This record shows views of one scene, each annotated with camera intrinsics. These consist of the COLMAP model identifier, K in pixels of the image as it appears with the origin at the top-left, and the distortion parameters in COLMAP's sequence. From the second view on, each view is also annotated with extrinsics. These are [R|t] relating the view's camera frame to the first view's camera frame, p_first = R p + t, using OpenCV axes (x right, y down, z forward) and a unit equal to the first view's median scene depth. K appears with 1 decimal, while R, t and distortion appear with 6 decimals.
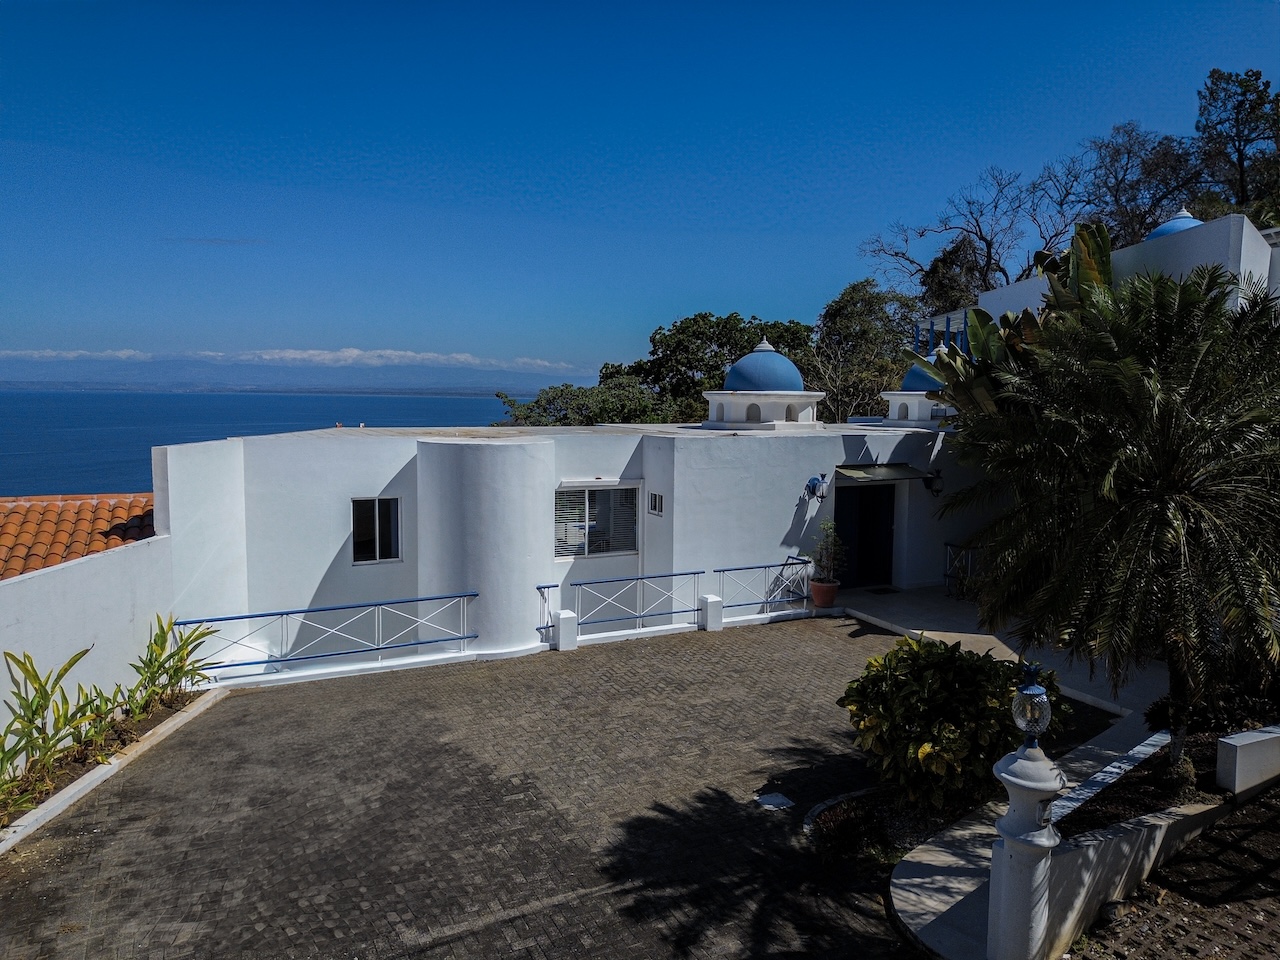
lens RADIAL K [[939.8, 0, 636.6], [0, 939.8, 480.3], [0, 0, 1]] dist [0.034866, -0.000155]
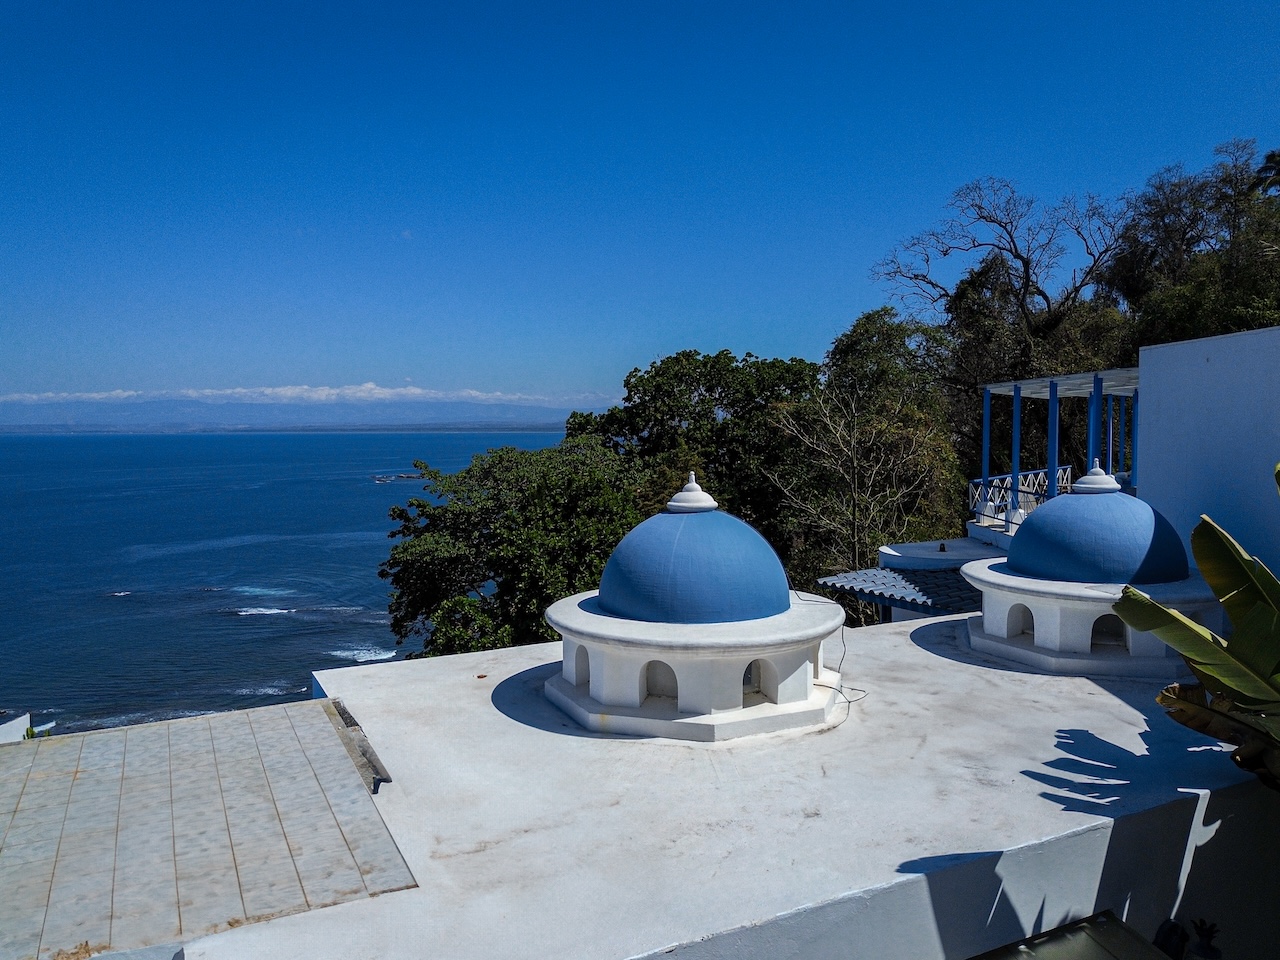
lens RADIAL K [[939.8, 0, 636.0], [0, 939.8, 480.9], [0, 0, 1]] dist [0.034866, -0.000155]
pose [[0.999793, -0.016662, -0.011636, 0.032677], [0.016320, 0.999448, -0.028933, -0.038643], [0.012112, 0.028738, 0.999514, 0.166888]]
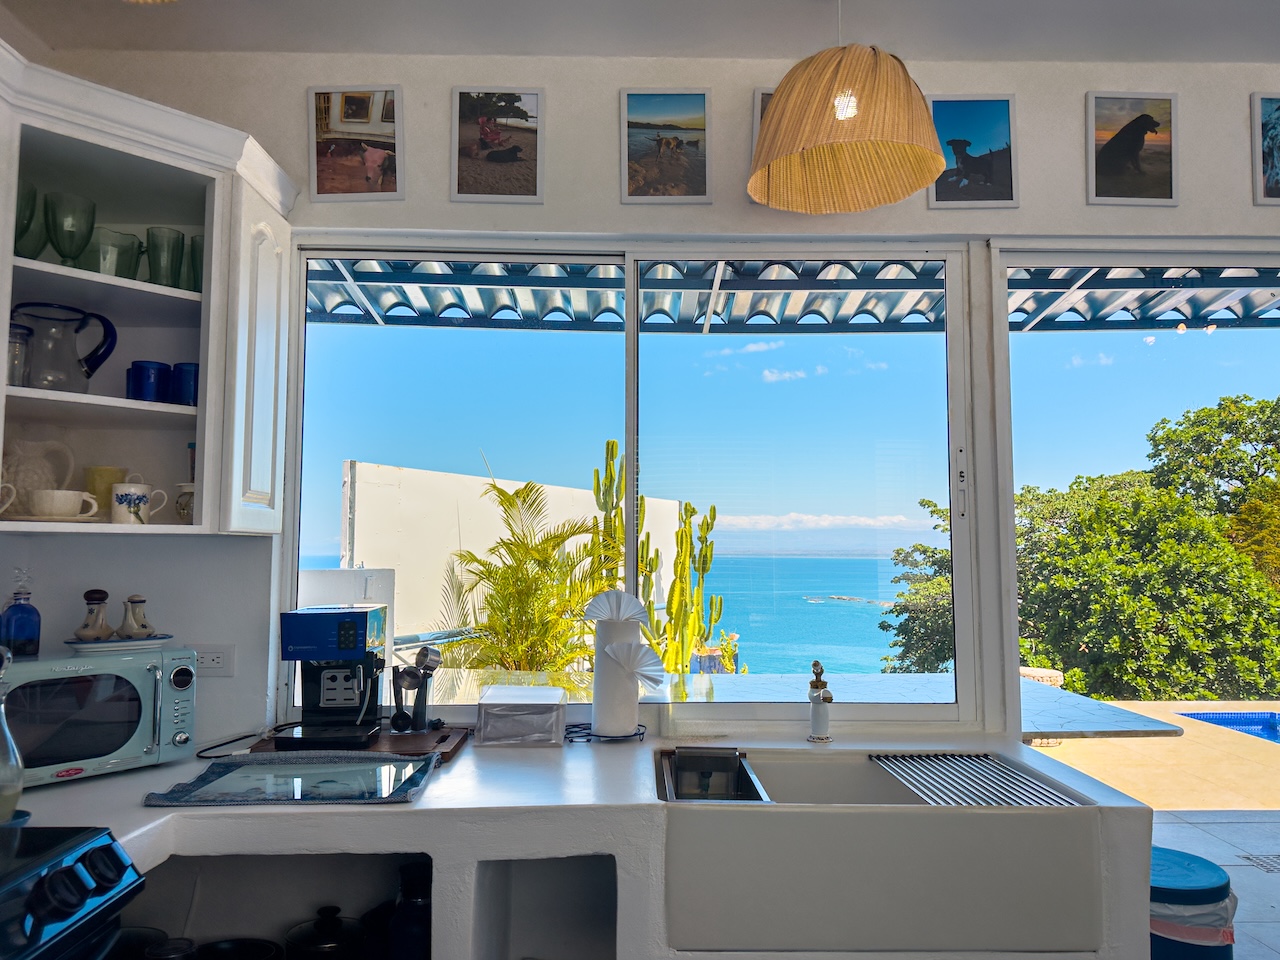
lens RADIAL K [[896.9, 0, 637.5], [0, 896.9, 495.4], [0, 0, 1]] dist [0.011118, -0.010795]
pose [[0.897036, -0.036465, -0.440450, -0.033108], [-0.036084, 0.987220, -0.155224, 0.011346], [0.440481, 0.155134, 0.884257, 0.238332]]
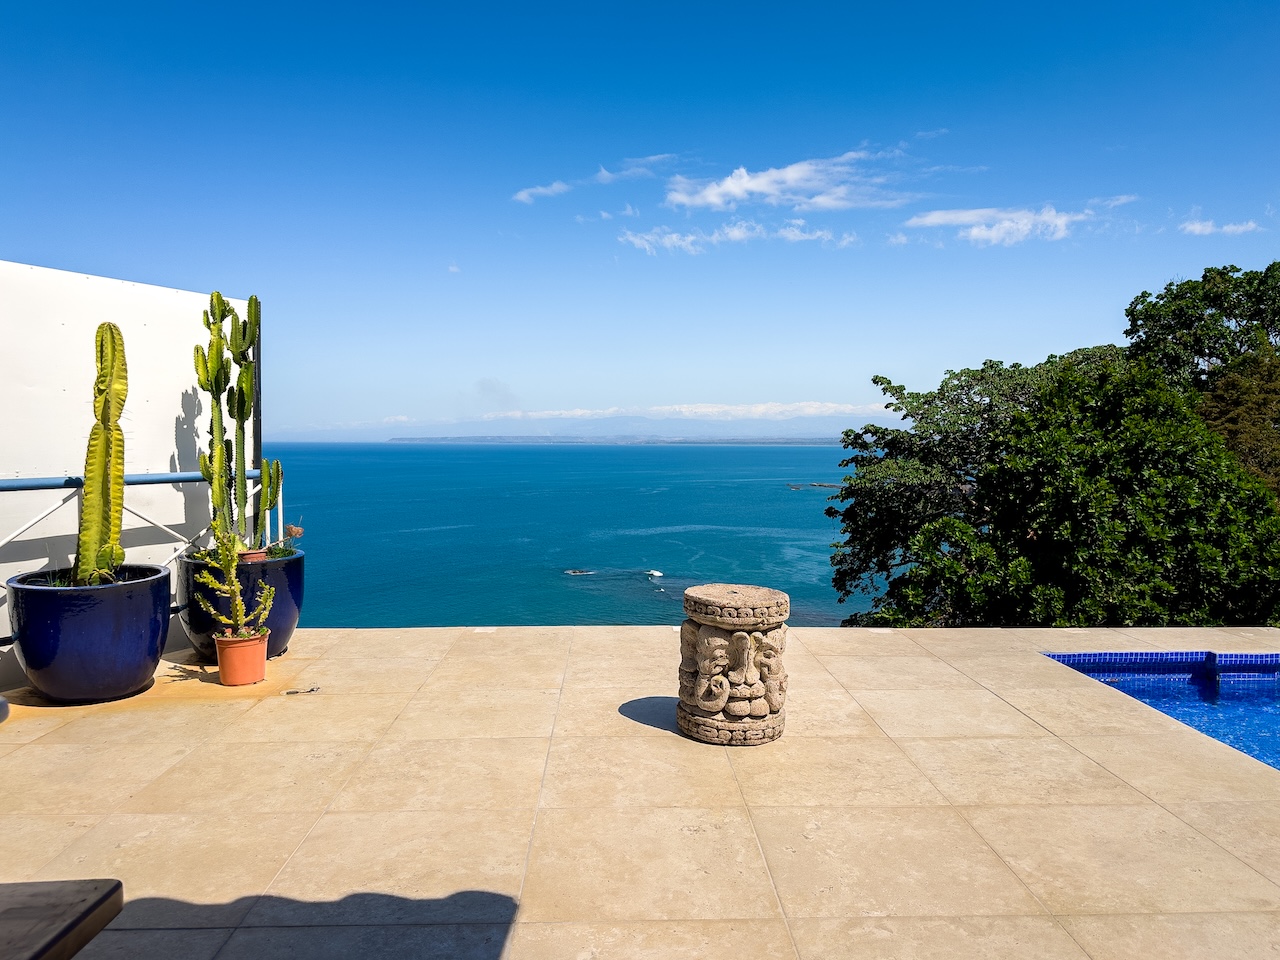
lens RADIAL K [[896.9, 0, 641.0], [0, 896.9, 489.7], [0, 0, 1]] dist [0.011118, -0.010795]
pose [[0.905557, 0.014262, -0.423985, -0.024418], [-0.034386, 0.998614, -0.039852, 0.010785], [0.422829, 0.050667, 0.904792, 0.288983]]
